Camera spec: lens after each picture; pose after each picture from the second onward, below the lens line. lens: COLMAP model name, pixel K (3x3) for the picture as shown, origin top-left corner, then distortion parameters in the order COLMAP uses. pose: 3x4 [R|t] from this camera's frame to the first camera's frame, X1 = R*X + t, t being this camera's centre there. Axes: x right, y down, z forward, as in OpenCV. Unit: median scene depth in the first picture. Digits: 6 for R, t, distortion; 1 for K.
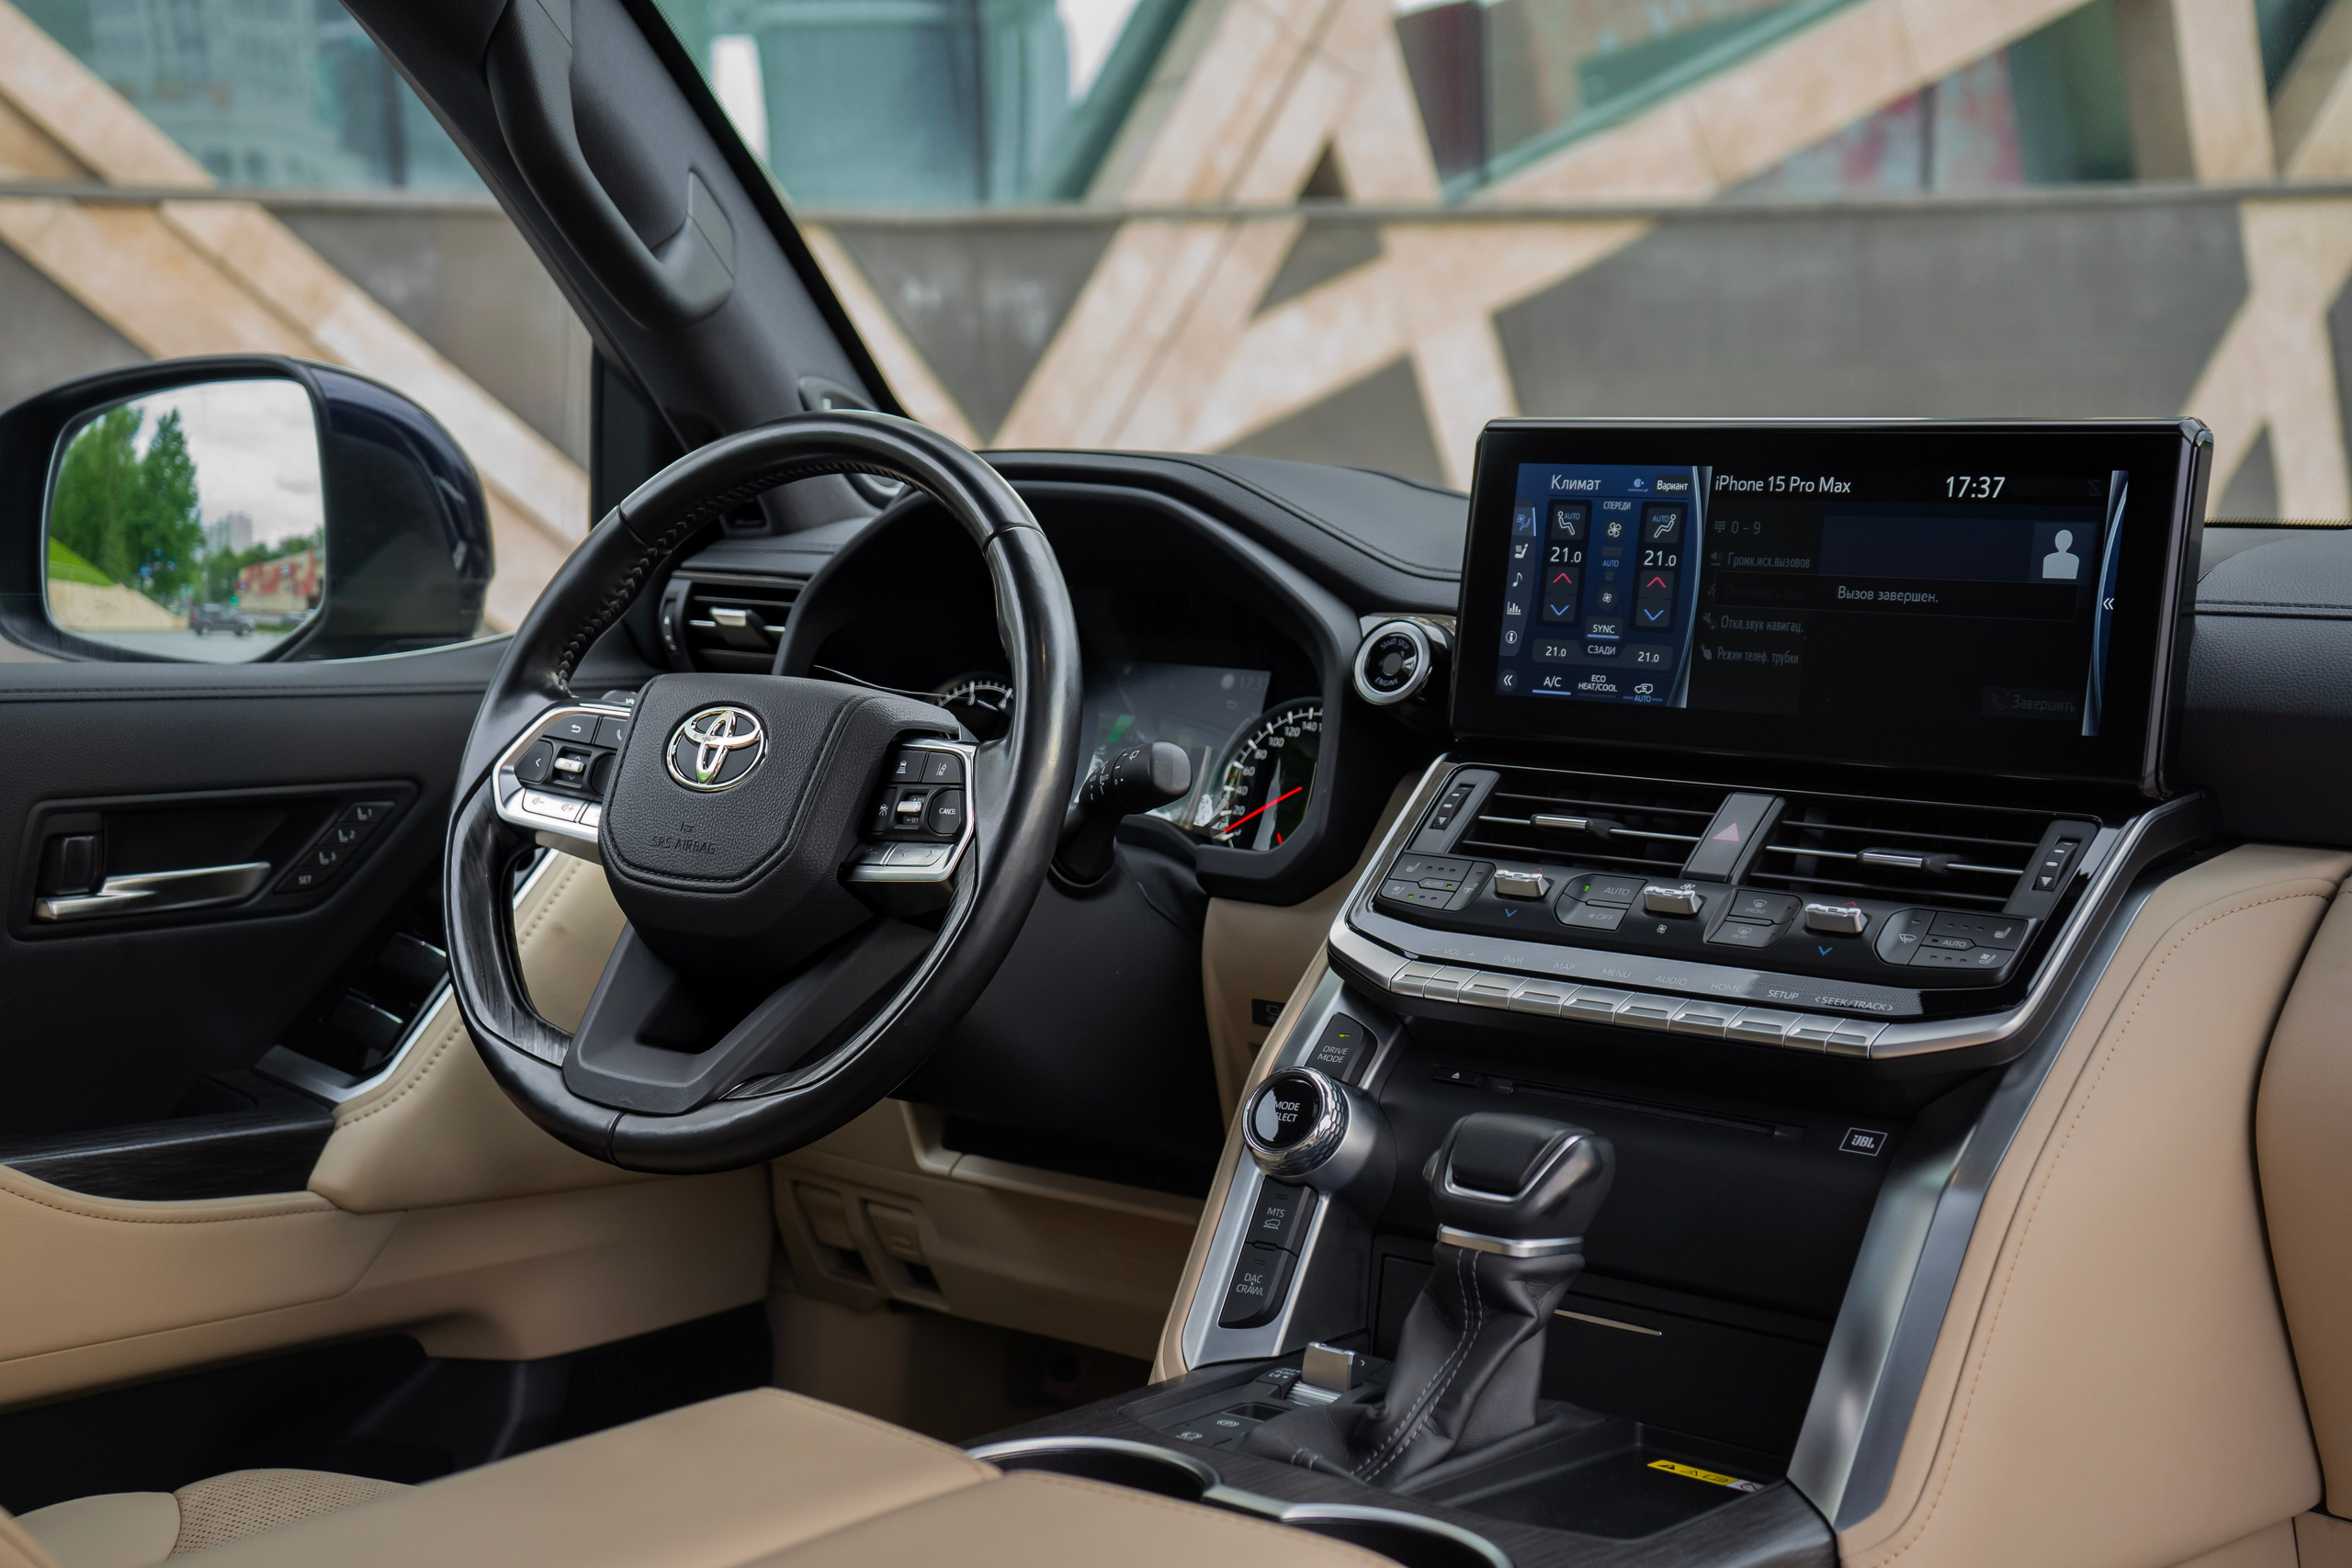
lens RADIAL K [[3368.5, 0, 1176.0], [0, 3368.5, 784.0], [0, 0, 1]] dist [0.285501, 0.121936]
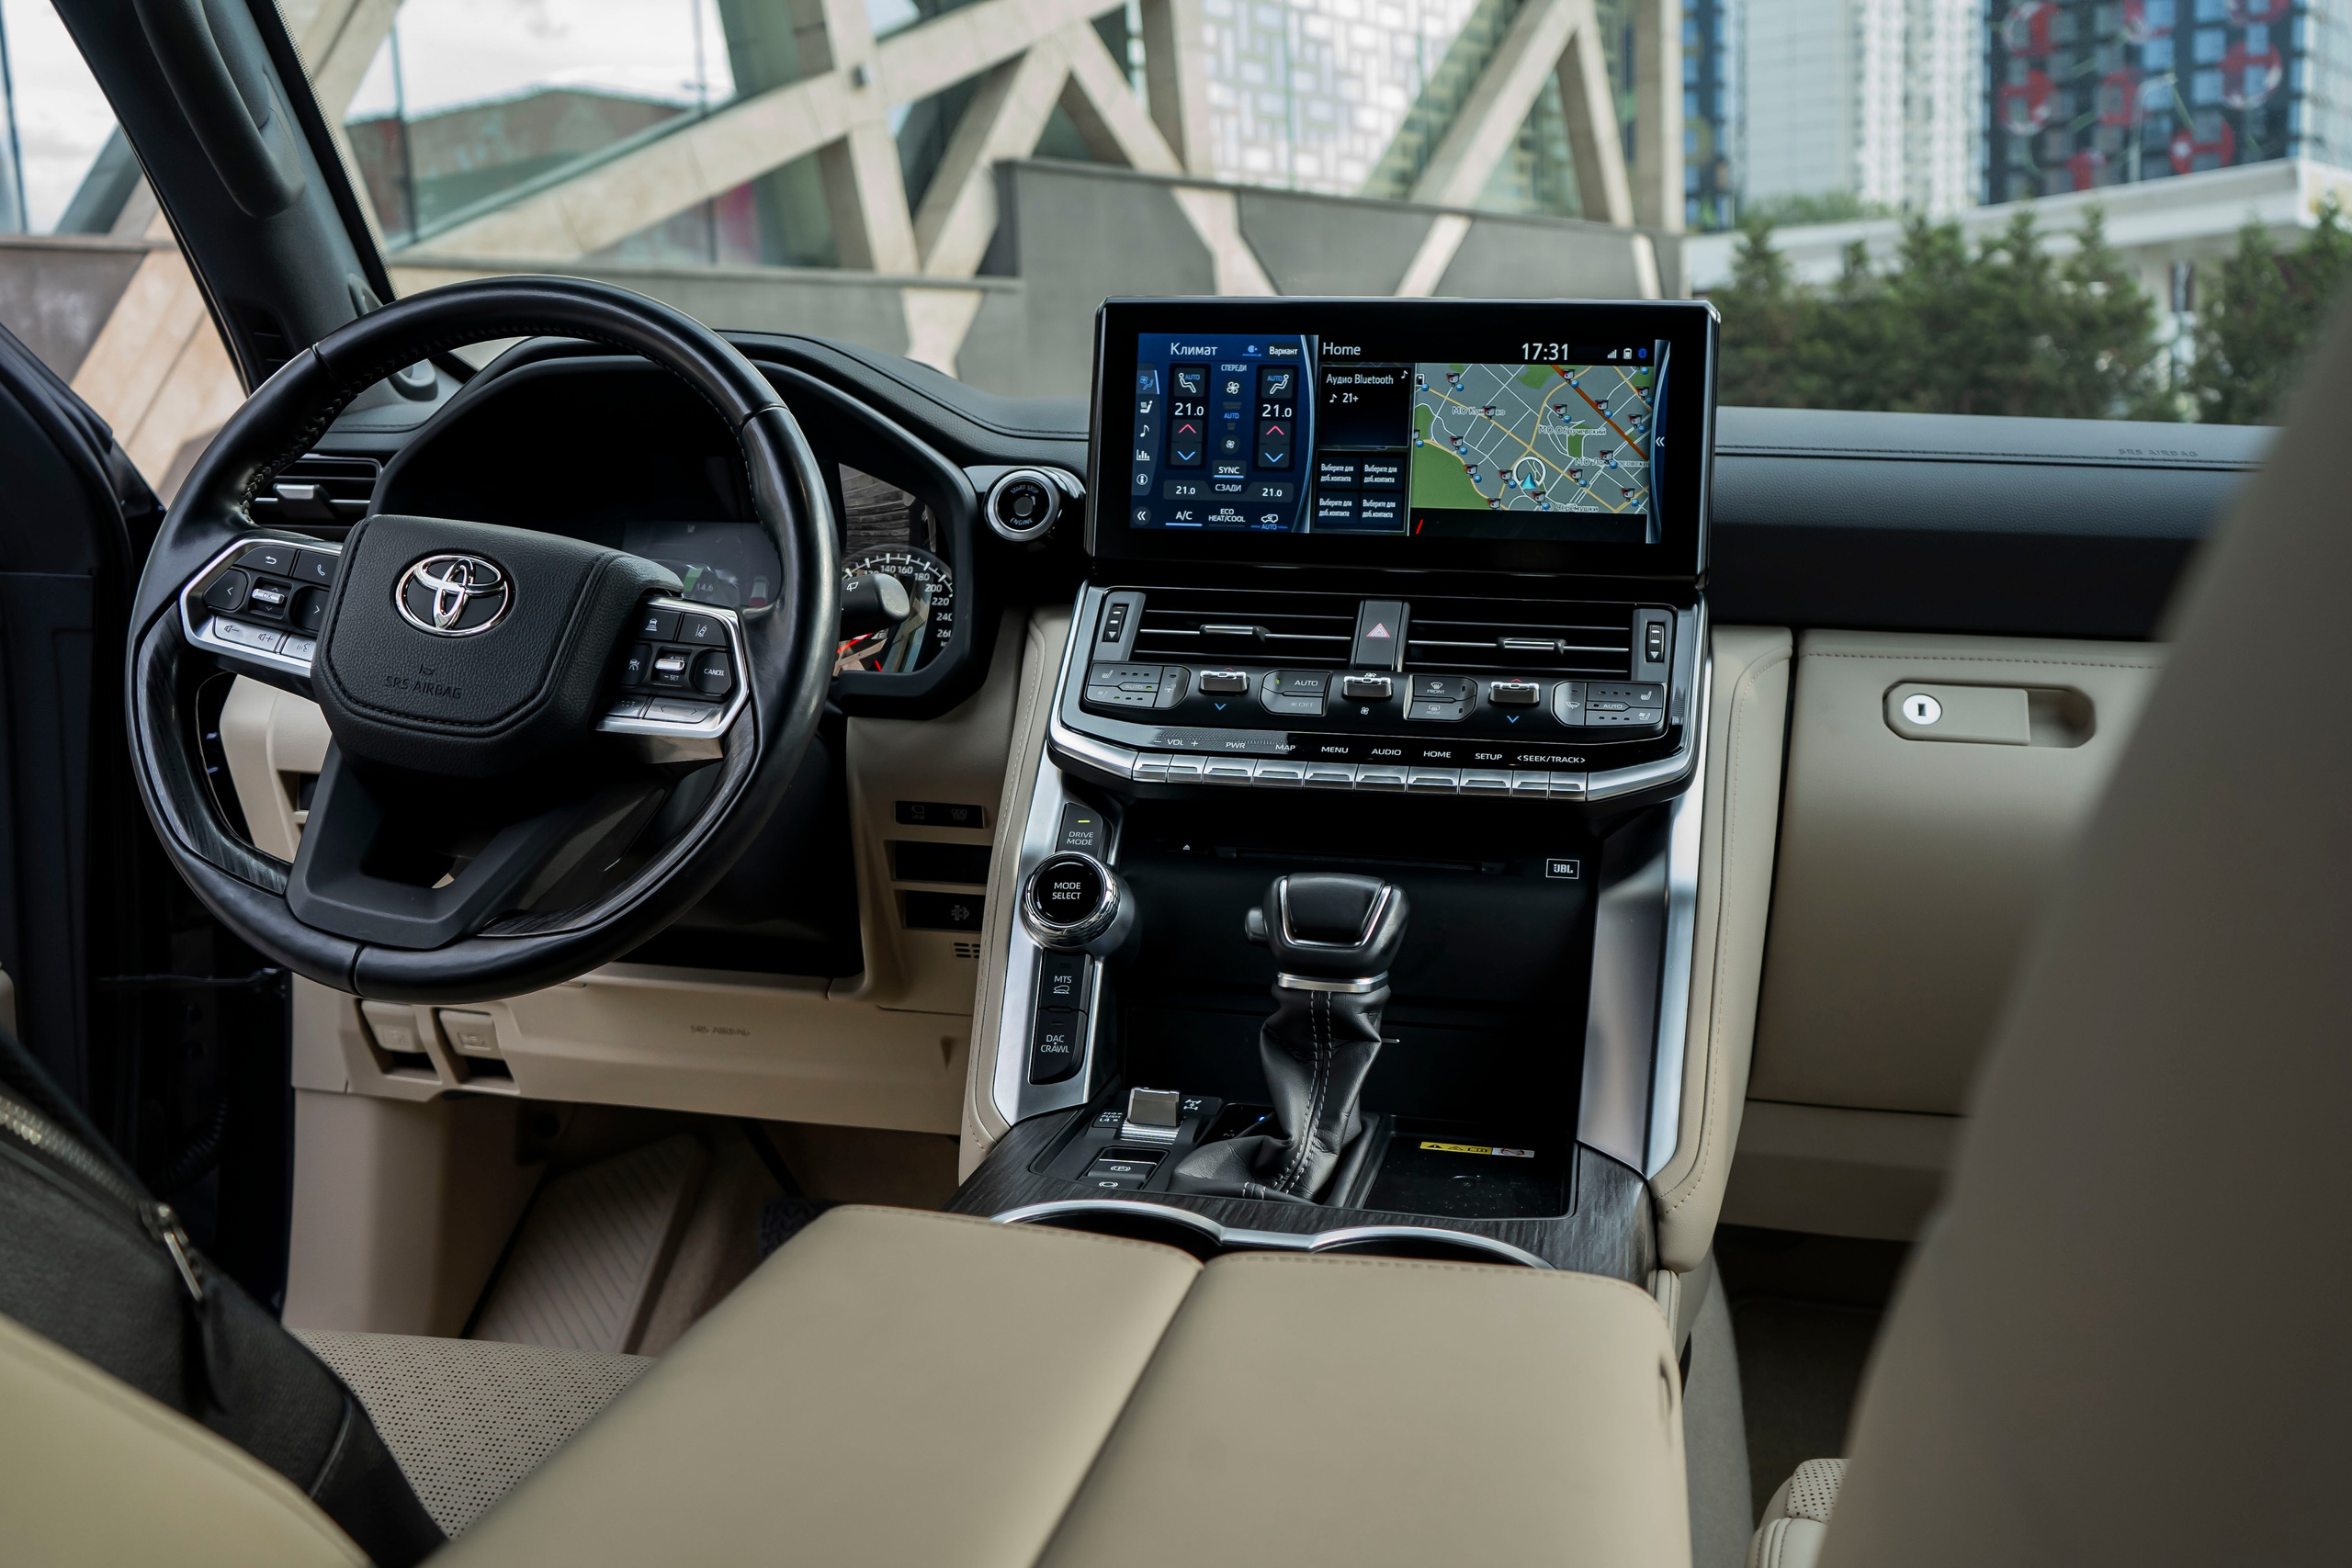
lens RADIAL K [[2172.6, 0, 1176.0], [0, 2172.6, 784.0], [0, 0, 1]] dist [-0.054662, 0.032568]
pose [[0.893573, -0.067409, 0.443829, -0.242627], [0.042942, 0.996963, 0.064965, 0.014645], [-0.446860, -0.038992, 0.893754, 0.317262]]
